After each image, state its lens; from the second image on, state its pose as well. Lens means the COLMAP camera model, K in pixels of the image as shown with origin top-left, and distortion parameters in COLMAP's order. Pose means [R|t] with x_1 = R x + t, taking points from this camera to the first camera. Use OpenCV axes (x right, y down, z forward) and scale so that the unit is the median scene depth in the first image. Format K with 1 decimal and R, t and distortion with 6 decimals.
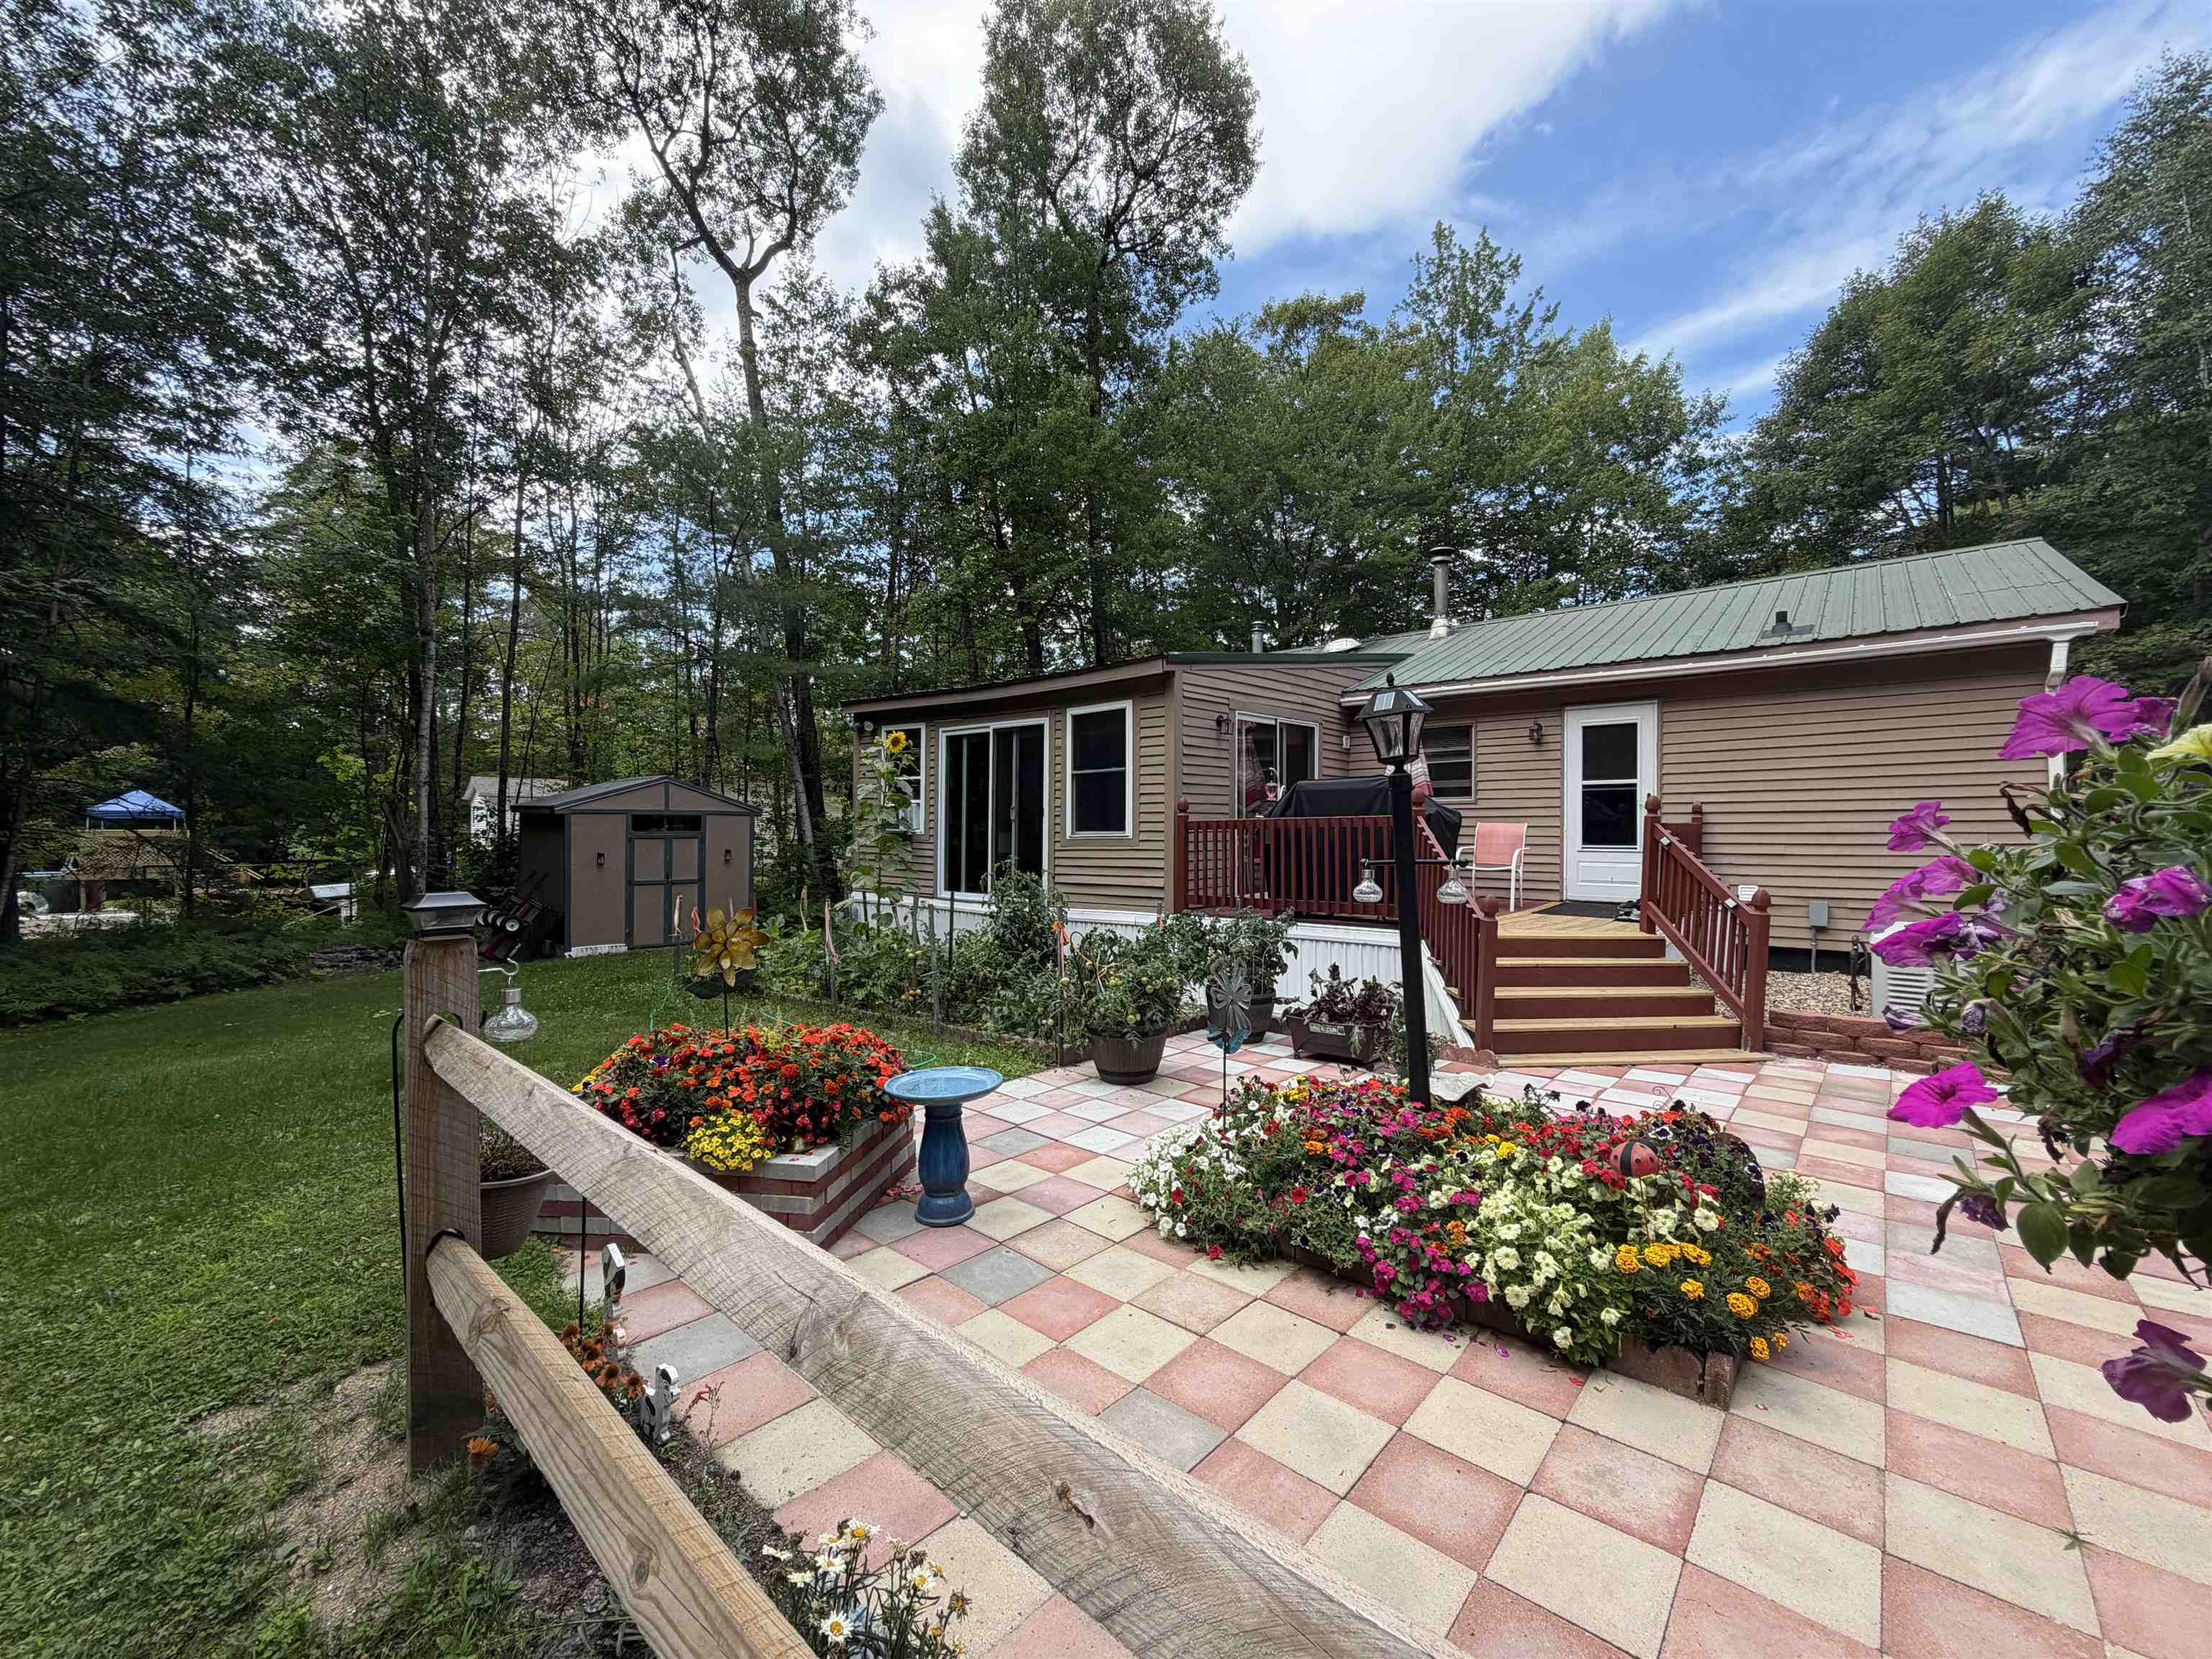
lens RADIAL K [[882.8, 0, 1102.5], [0, 882.8, 825.4], [0, 0, 1]] dist [0.000506, 0.001222]
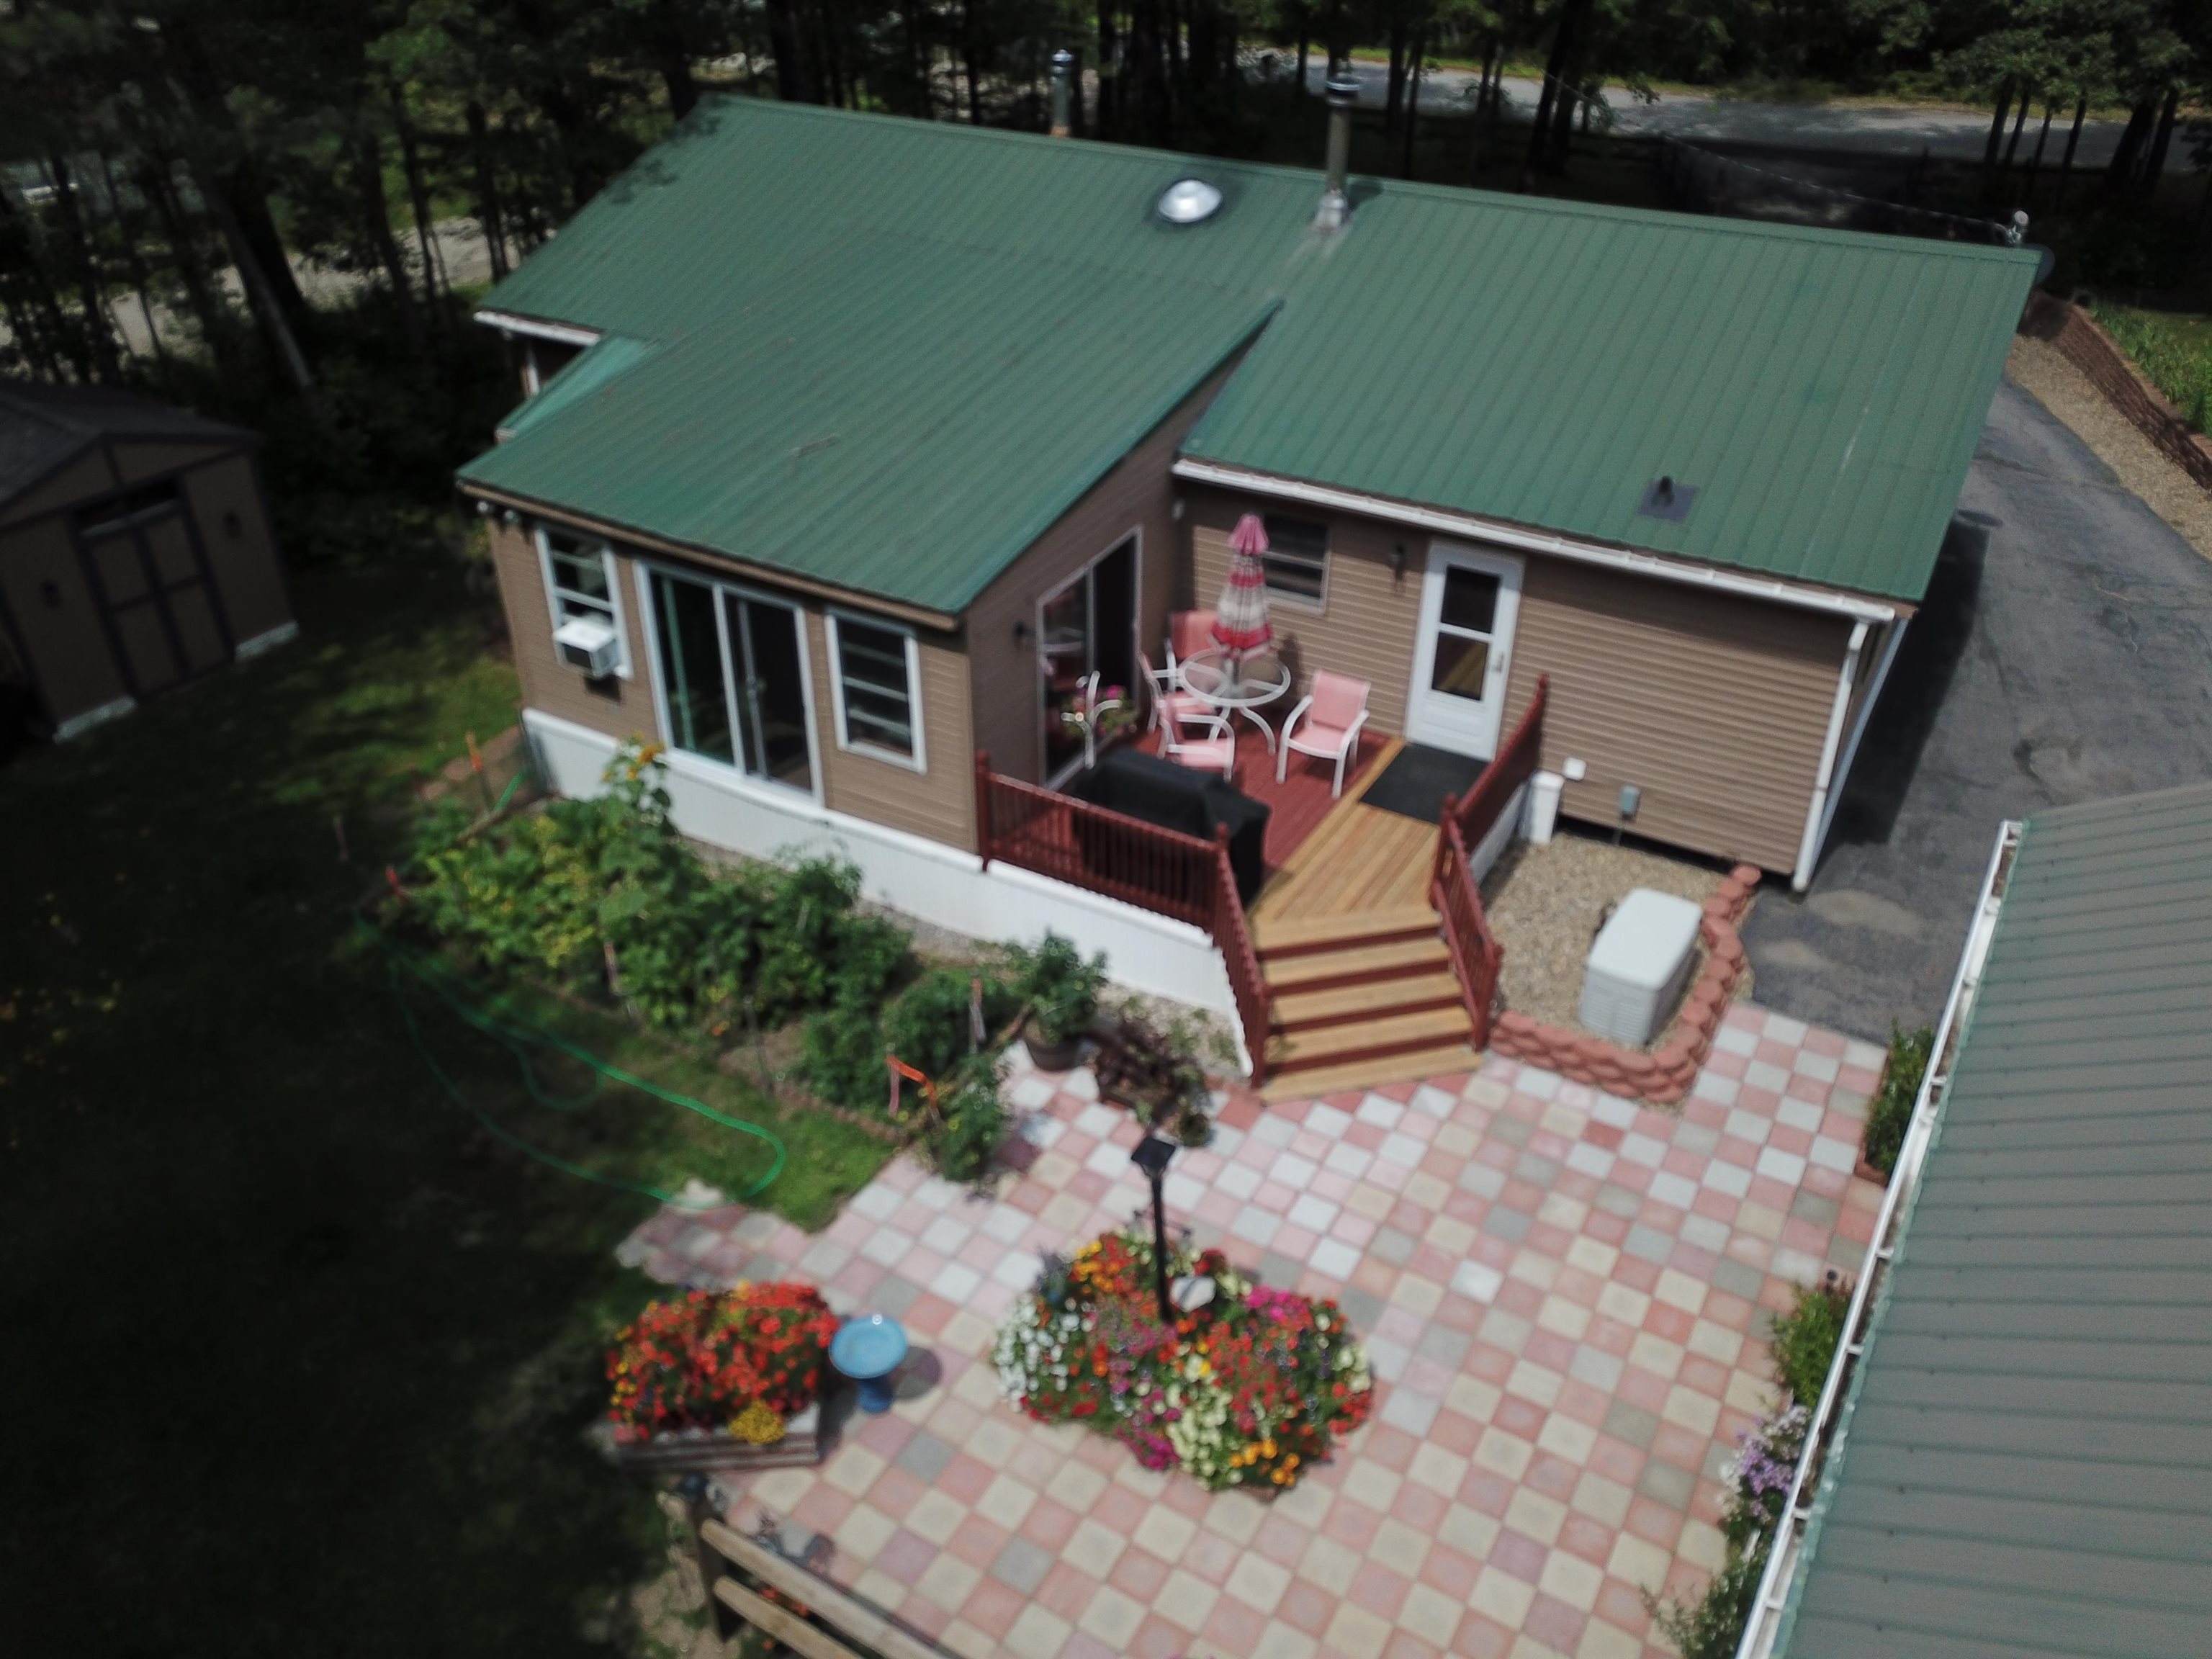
lens RADIAL K [[1673.8, 0, 1104.9], [0, 1673.8, 830.9], [0, 0, 1]] dist [0.035574, -0.053802]
pose [[0.980860, -0.101629, 0.166085, -0.065981], [-0.008400, 0.830101, 0.557550, -0.813677], [-0.194531, -0.548273, 0.813360, -0.380958]]
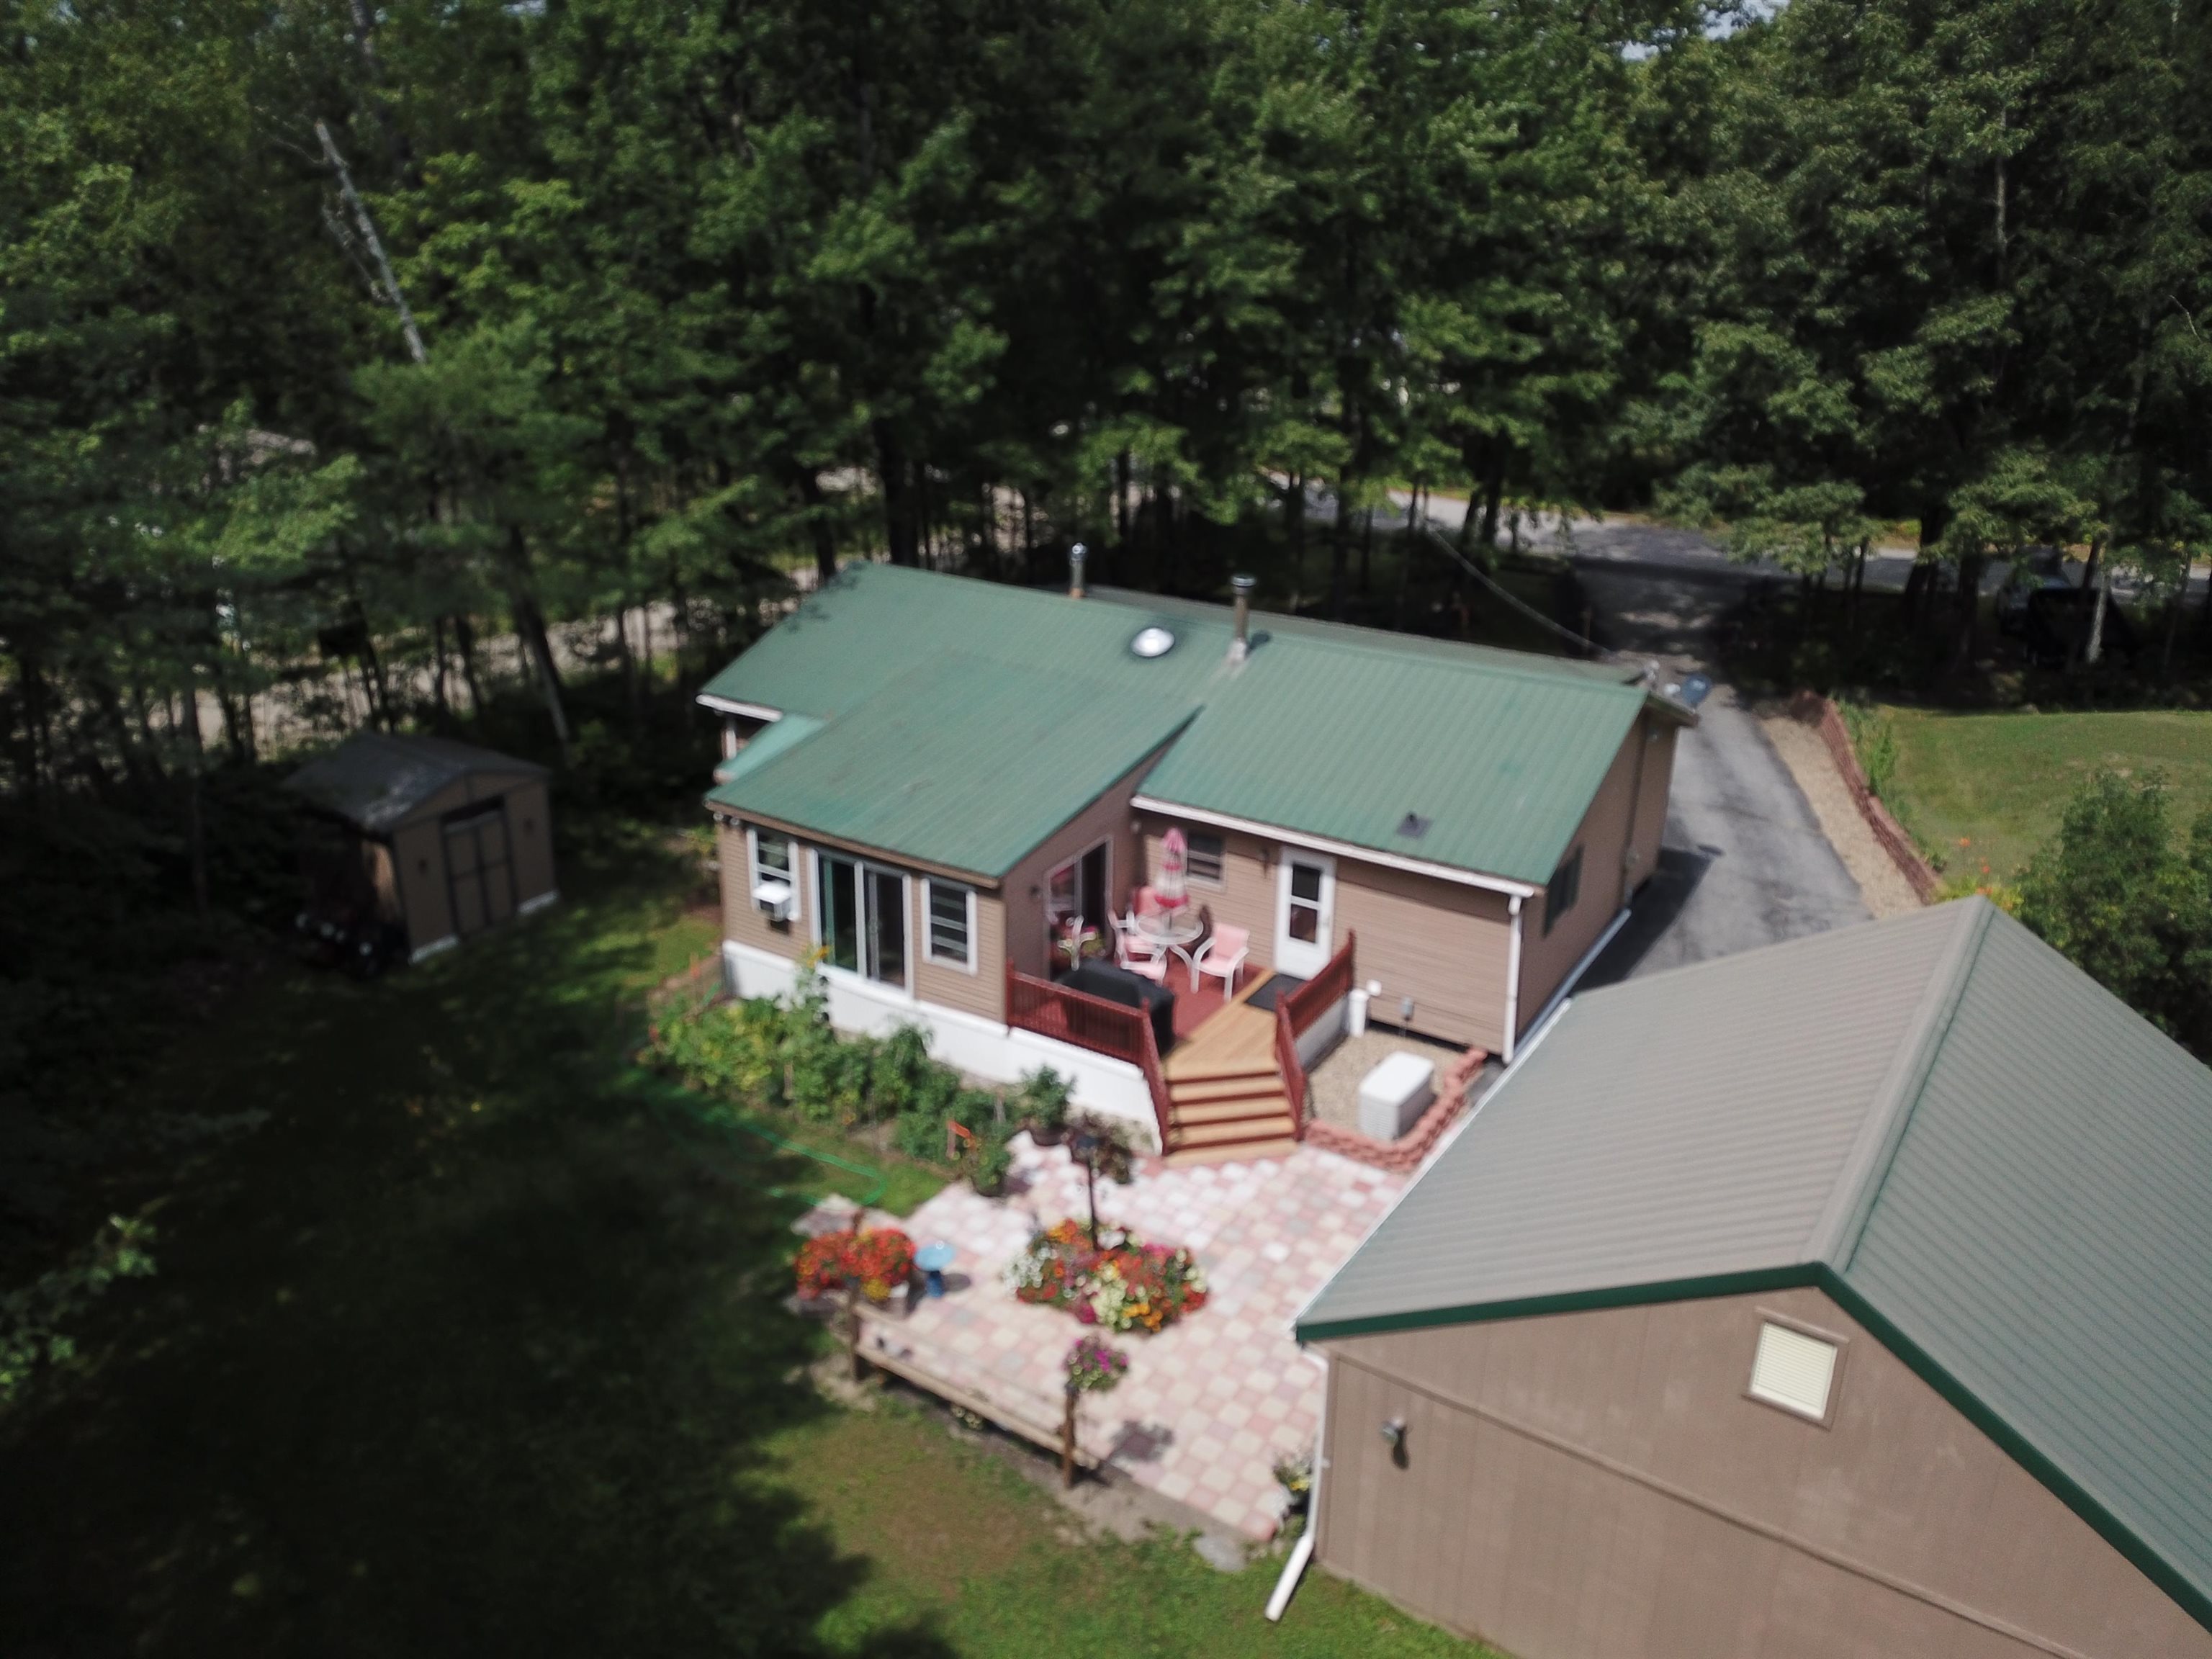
lens RADIAL K [[1673.8, 0, 1114.7], [0, 1673.8, 816.0], [0, 0, 1]] dist [0.035574, -0.053802]
pose [[0.985675, -0.044561, 0.162664, -0.166321], [-0.019912, 0.926975, 0.374594, -1.204851], [-0.167478, -0.372467, 0.912808, -1.386041]]
